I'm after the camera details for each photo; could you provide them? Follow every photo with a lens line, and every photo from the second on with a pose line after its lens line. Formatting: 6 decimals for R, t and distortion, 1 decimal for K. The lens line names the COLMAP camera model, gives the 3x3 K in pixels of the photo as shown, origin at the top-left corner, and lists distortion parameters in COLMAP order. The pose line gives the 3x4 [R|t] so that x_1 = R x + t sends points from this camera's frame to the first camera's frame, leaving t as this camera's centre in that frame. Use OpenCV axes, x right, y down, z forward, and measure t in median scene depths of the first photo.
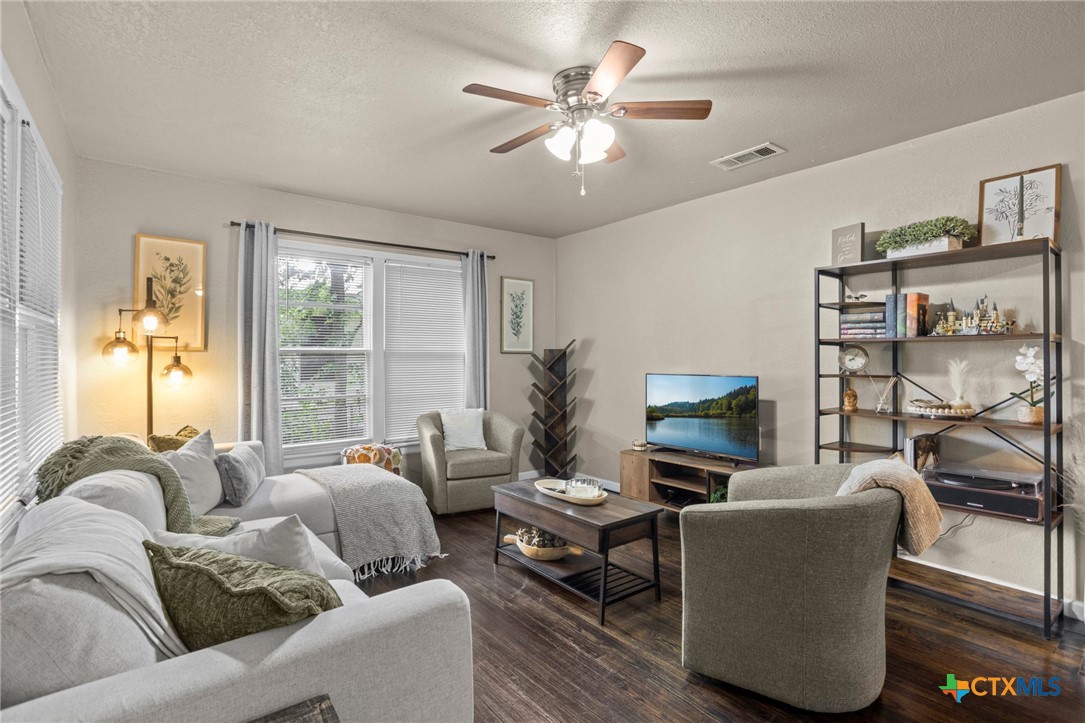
lens RADIAL K [[519.2, 0, 545.3], [0, 519.2, 356.6], [0, 0, 1]] dist [-0.023451, 0.000455]
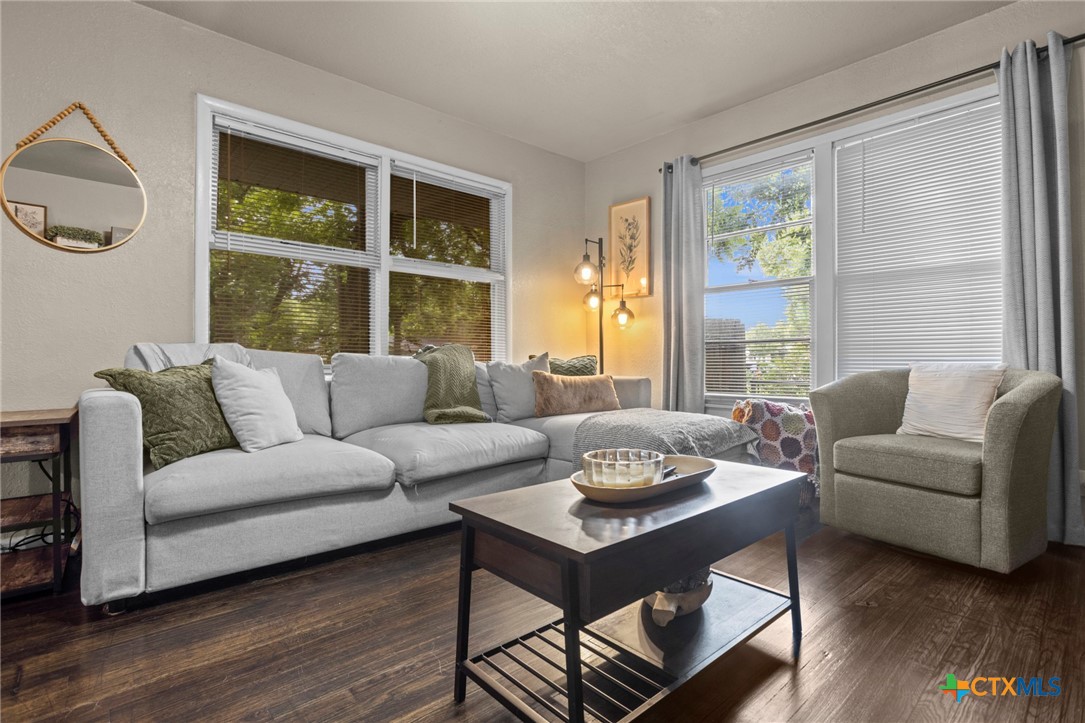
lens RADIAL K [[519.2, 0, 545.3], [0, 519.2, 356.6], [0, 0, 1]] dist [-0.023451, 0.000455]
pose [[0.073720, -0.003175, -0.997274, 0.428547], [-0.000504, 0.999995, -0.003221, 0.125165], [0.997279, 0.000740, 0.073718, 0.719642]]
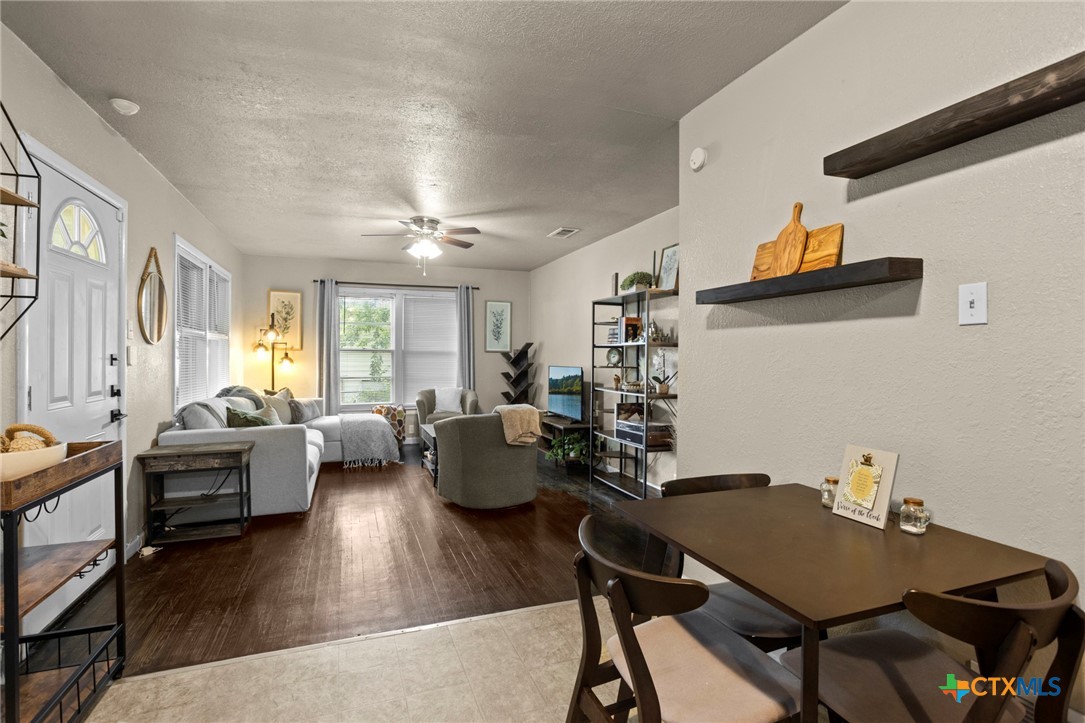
lens RADIAL K [[534.1, 0, 542.5], [0, 534.1, 361.5], [0, 0, 1]] dist [-0.029632, -0.000097]
pose [[0.951853, 0.010740, -0.306366, 0.790826], [-0.007128, 0.999891, 0.012908, -0.000585], [0.306471, -0.010103, 0.951826, -0.589483]]
